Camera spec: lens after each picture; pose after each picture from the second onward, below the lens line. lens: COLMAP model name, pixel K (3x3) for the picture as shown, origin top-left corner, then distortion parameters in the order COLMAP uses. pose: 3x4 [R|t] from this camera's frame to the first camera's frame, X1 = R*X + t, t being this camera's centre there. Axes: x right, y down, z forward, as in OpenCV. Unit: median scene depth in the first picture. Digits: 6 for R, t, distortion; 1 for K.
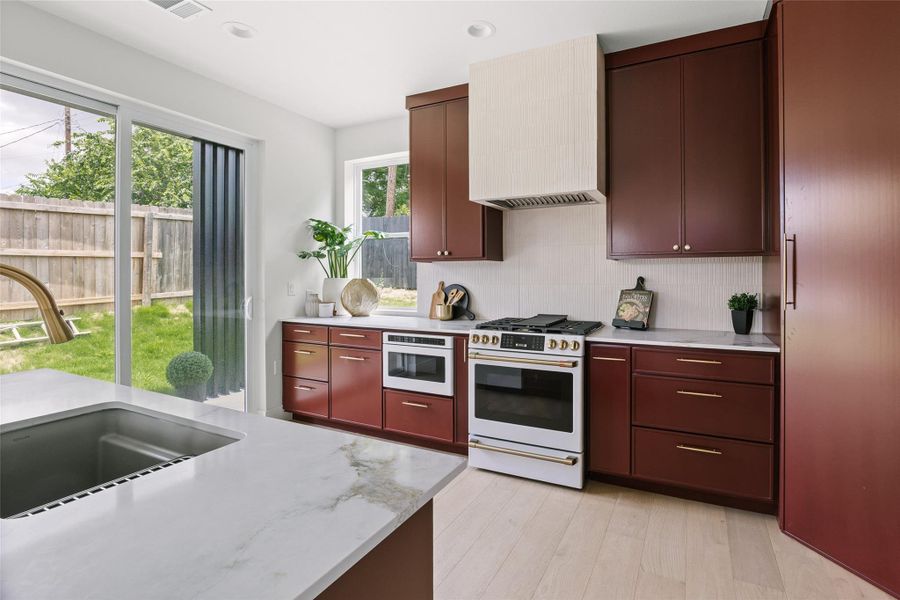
lens RADIAL K [[411.3, 0, 509.3], [0, 411.3, 271.6], [0, 0, 1]] dist [-0.004515, 0.001829]
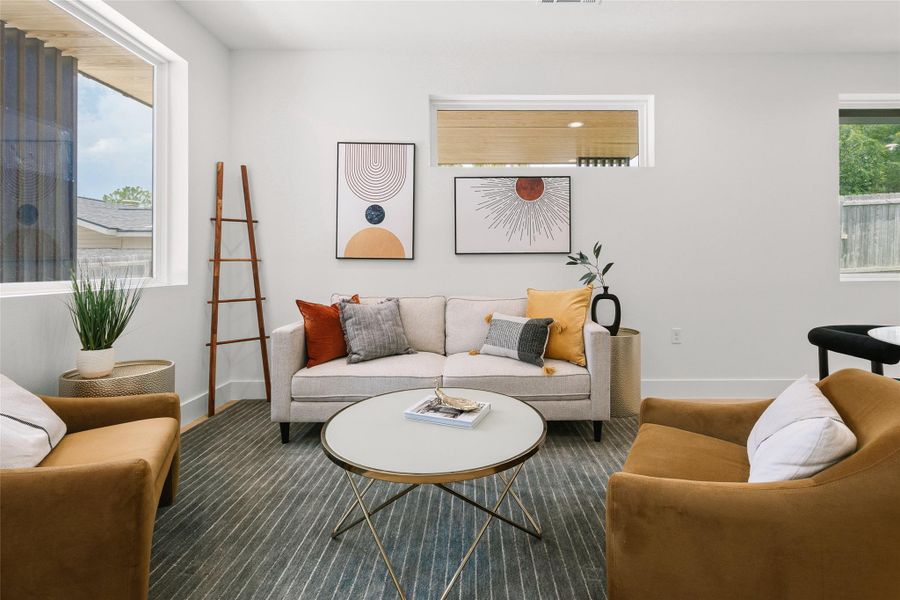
lens RADIAL K [[411.3, 0, 480.8], [0, 411.3, 263.2], [0, 0, 1]] dist [-0.004515, 0.001829]
pose [[0.419324, -0.007468, -0.907806, -0.527932], [0.010660, 0.999938, -0.003302, 0.072280], [0.907774, -0.008293, 0.419378, -1.145084]]
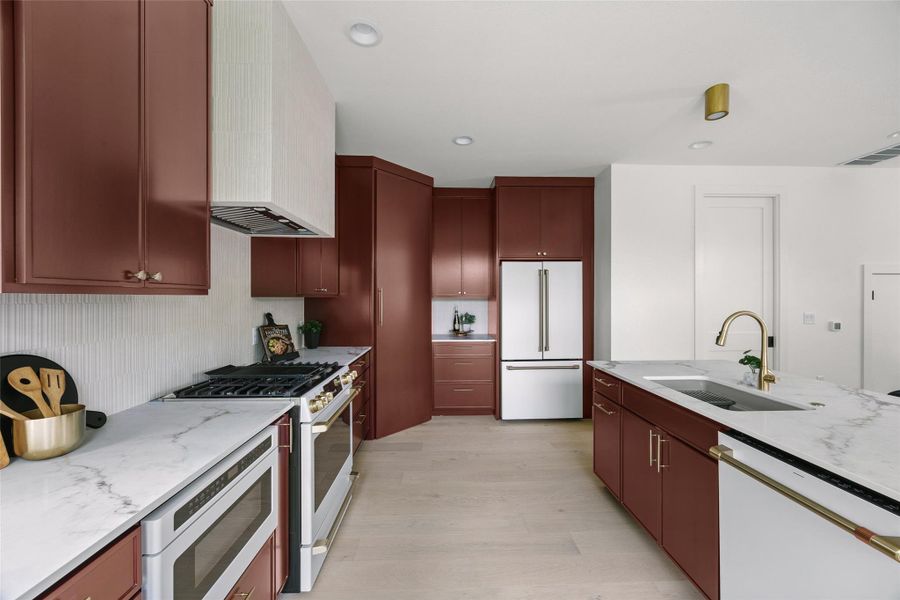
lens RADIAL K [[340.0, 0, 449.0], [0, 340.0, 298.8], [0, 0, 1]] dist [-0.002961, -0.000218]
pose [[-0.430910, 0.000744, 0.902394, -0.656329], [-0.005448, 0.999979, -0.003426, -0.023445], [-0.902378, -0.006392, -0.430897, 0.935221]]
